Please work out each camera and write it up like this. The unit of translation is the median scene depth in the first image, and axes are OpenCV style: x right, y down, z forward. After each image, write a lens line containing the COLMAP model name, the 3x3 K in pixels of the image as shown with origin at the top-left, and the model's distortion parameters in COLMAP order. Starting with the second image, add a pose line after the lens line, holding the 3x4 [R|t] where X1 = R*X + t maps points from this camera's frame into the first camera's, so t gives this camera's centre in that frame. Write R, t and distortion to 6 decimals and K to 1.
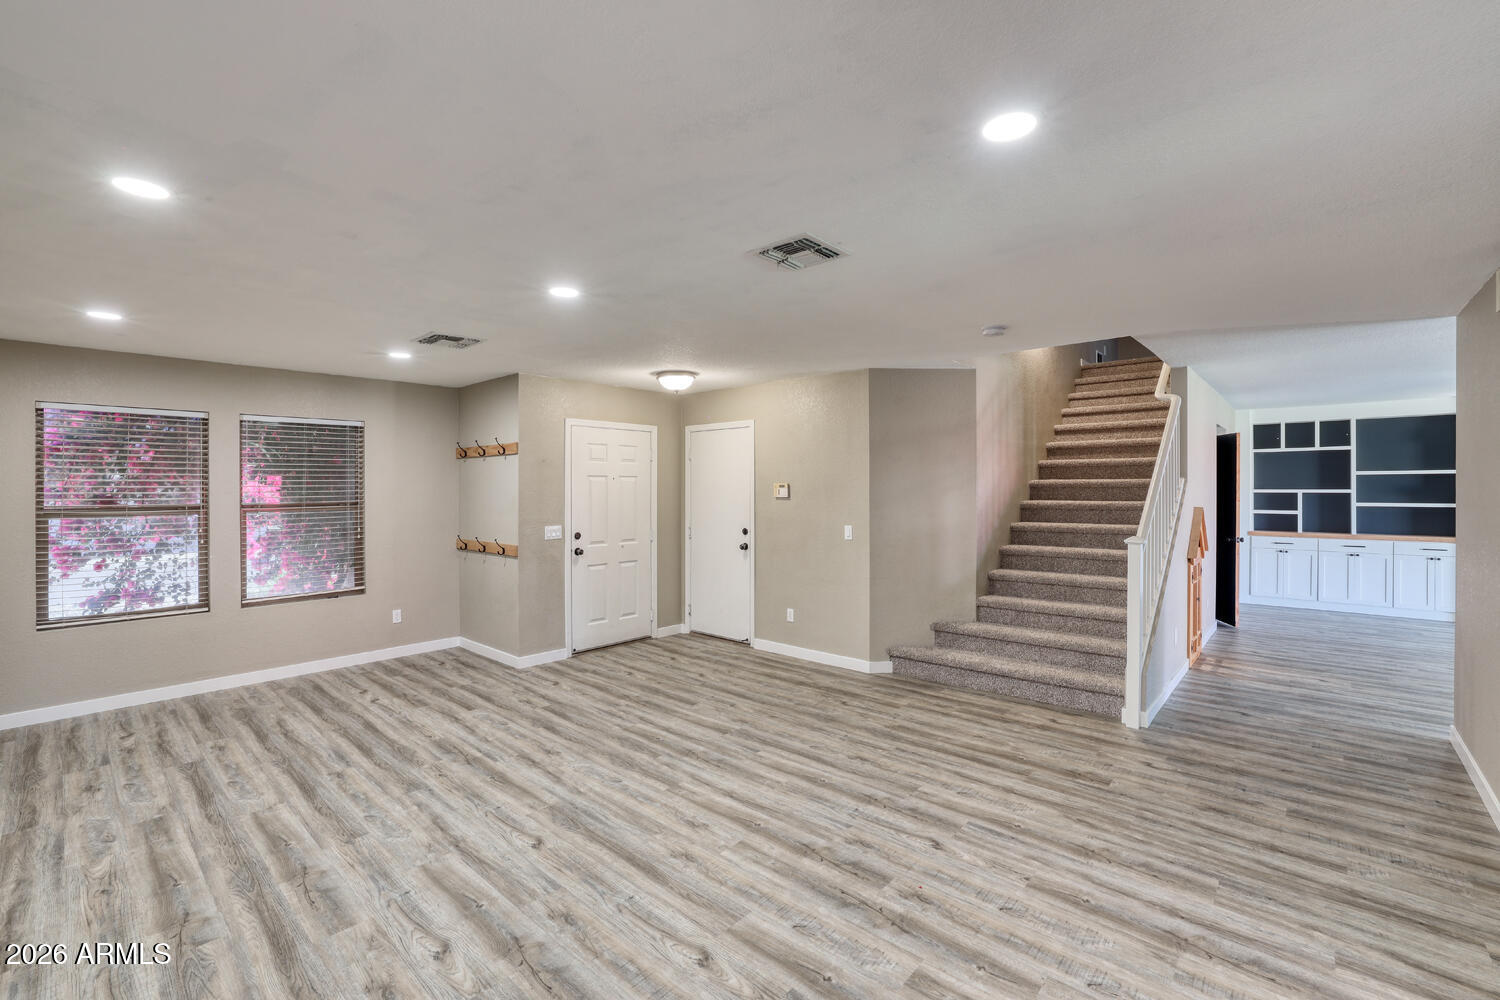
lens RADIAL K [[644.9, 0, 755.5], [0, 644.9, 485.8], [0, 0, 1]] dist [-0.035260, 0.008957]
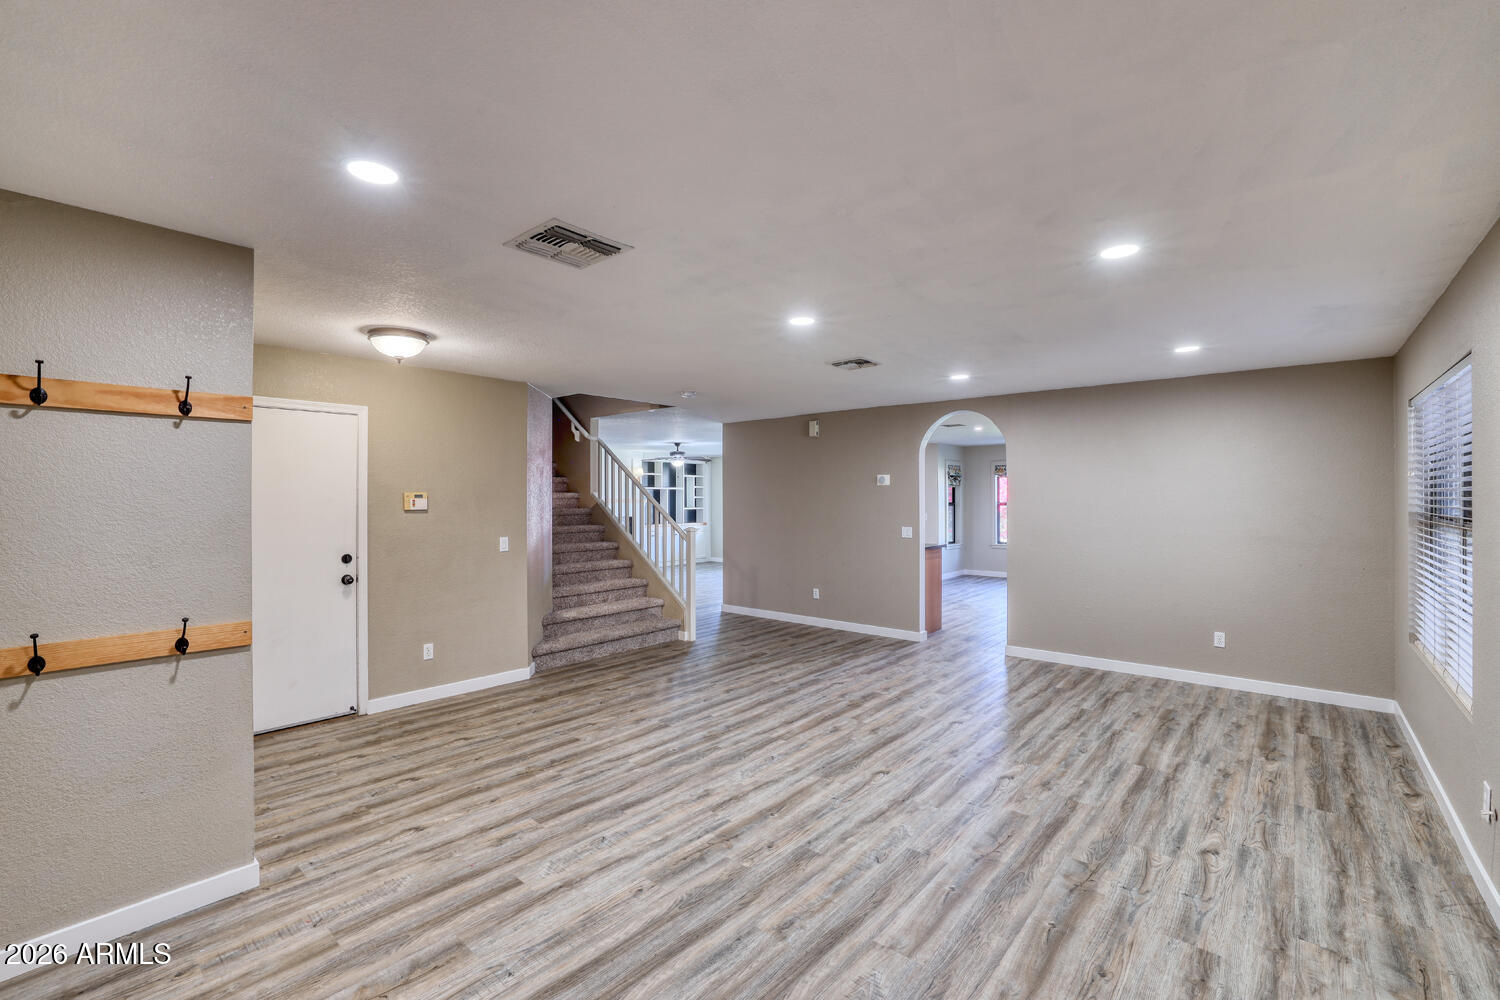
lens RADIAL K [[644.9, 0, 725.5], [0, 644.9, 503.0], [0, 0, 1]] dist [-0.035260, 0.008957]
pose [[0.000868, -0.003736, 0.999993, -1.271240], [-0.009586, 0.999947, 0.003744, 0.003528], [-0.999954, -0.009589, 0.000833, 1.016475]]
